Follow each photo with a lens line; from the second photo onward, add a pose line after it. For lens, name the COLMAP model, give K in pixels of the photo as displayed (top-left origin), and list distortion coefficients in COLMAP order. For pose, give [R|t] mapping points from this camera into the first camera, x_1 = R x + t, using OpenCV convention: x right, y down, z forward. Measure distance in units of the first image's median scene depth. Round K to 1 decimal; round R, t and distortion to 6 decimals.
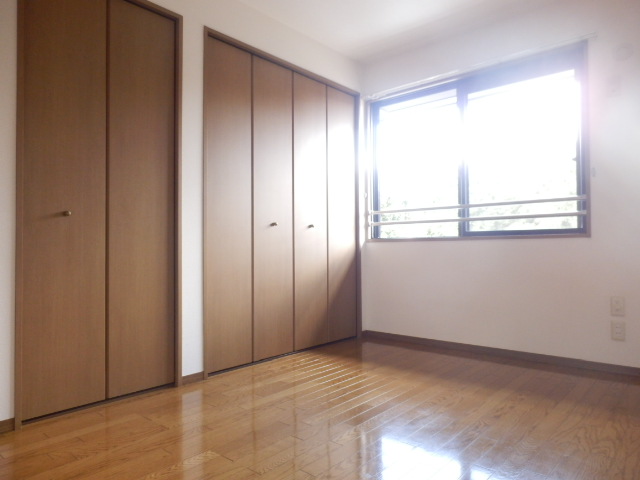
lens RADIAL K [[461.2, 0, 320.0], [0, 461.2, 240.0], [0, 0, 1]] dist [0.004950, 0.001128]
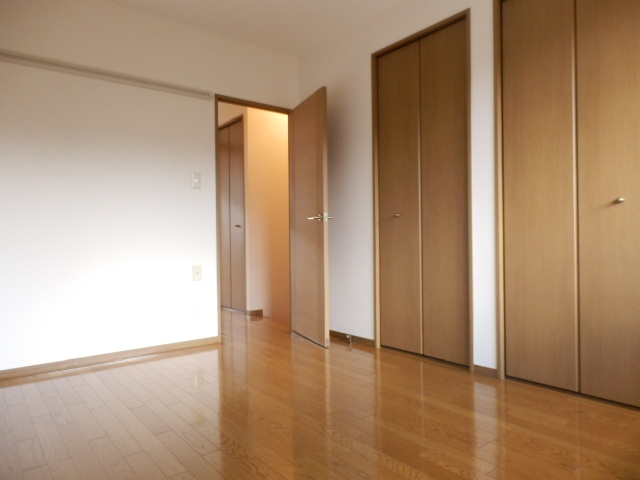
lens RADIAL K [[436.2, 0, 320.0], [0, 436.2, 240.0], [0, 0, 1]] dist [0.005908, 0.001448]
pose [[-0.193115, 0.009226, -0.981133, 0.623877], [0.027296, 0.999619, 0.004028, 0.006722], [0.980796, -0.026003, -0.193293, 0.754324]]
